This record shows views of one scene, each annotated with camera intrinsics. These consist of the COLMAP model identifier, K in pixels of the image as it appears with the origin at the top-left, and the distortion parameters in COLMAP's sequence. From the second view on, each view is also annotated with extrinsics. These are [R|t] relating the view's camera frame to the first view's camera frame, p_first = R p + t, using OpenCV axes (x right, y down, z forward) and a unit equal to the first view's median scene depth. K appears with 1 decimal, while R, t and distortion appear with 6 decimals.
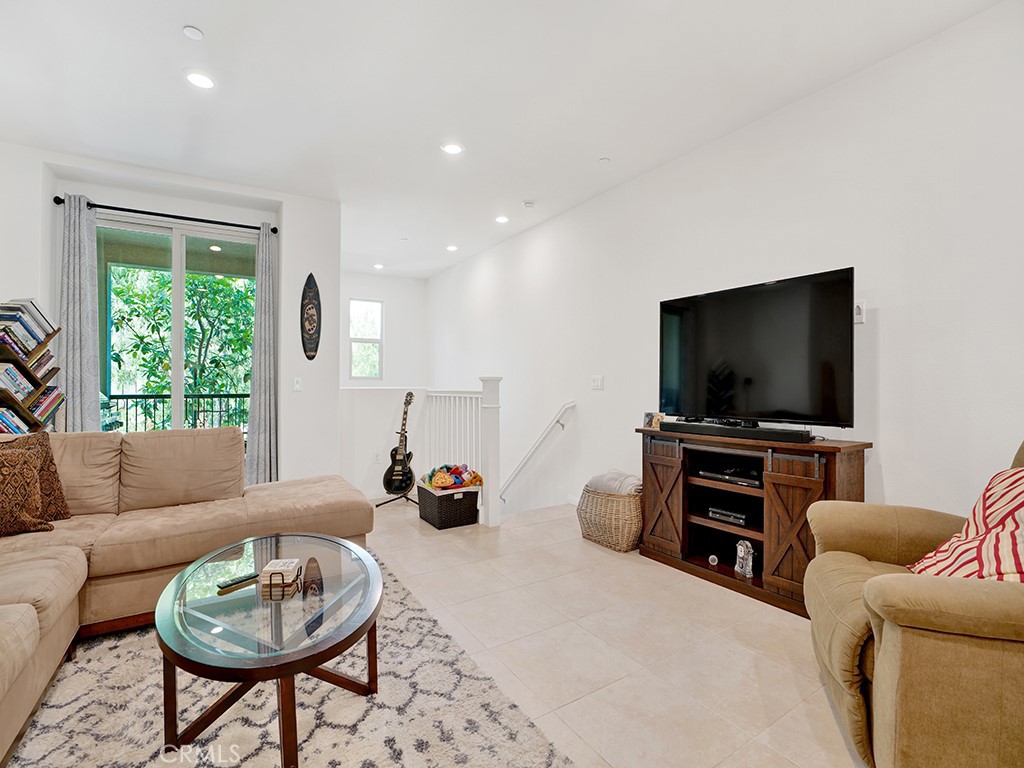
lens RADIAL K [[473.2, 0, 508.4], [0, 473.2, 383.2], [0, 0, 1]] dist [-0.026400, -0.000479]
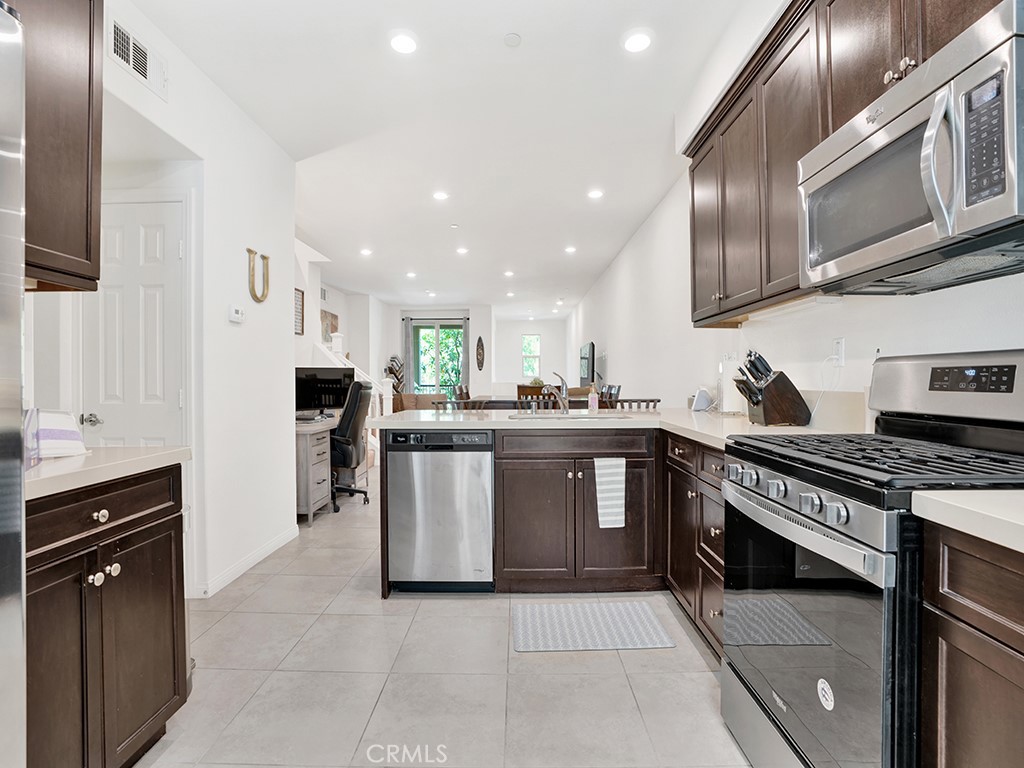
lens RADIAL K [[473.2, 0, 511.4], [0, 473.2, 382.0], [0, 0, 1]] dist [-0.026400, -0.000479]
pose [[0.855040, 0.004734, -0.518541, 0.632538], [-0.002594, 0.999985, 0.004852, -0.001081], [0.518556, -0.002804, 0.855039, -0.656688]]
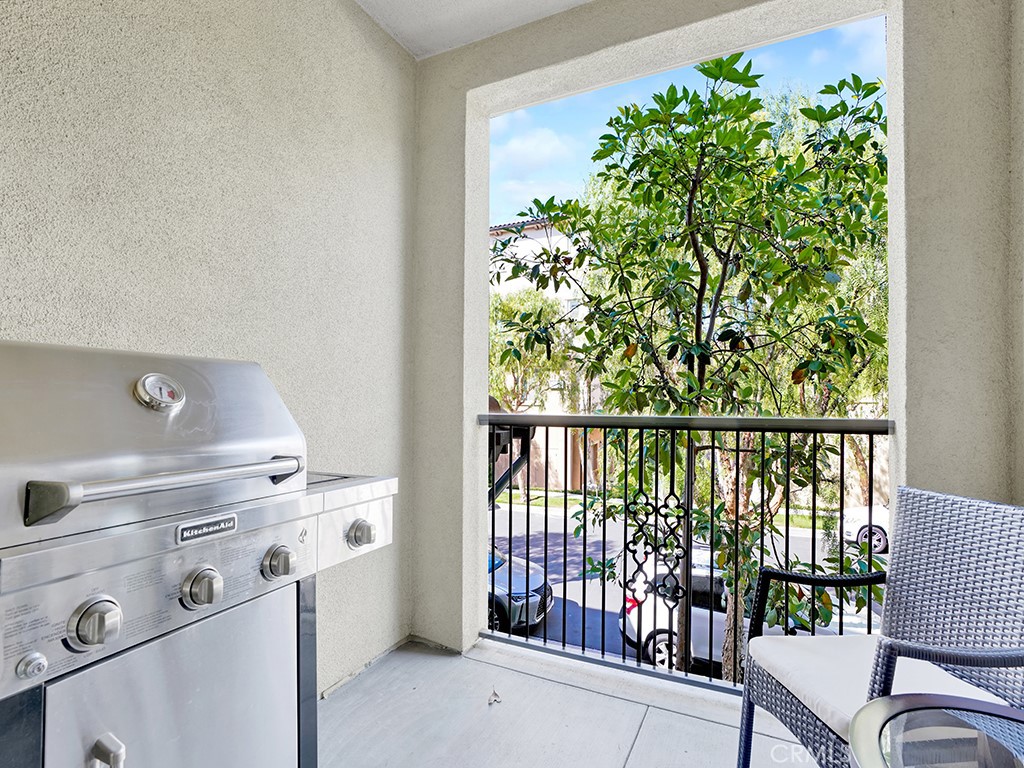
lens RADIAL K [[473.2, 0, 511.8], [0, 473.2, 386.9], [0, 0, 1]] dist [-0.026400, -0.000479]
pose [[0.518451, -0.008654, -0.855063, -0.379545], [0.005775, 0.999961, -0.006619, 0.002587], [0.855088, -0.001506, 0.518481, 0.635144]]
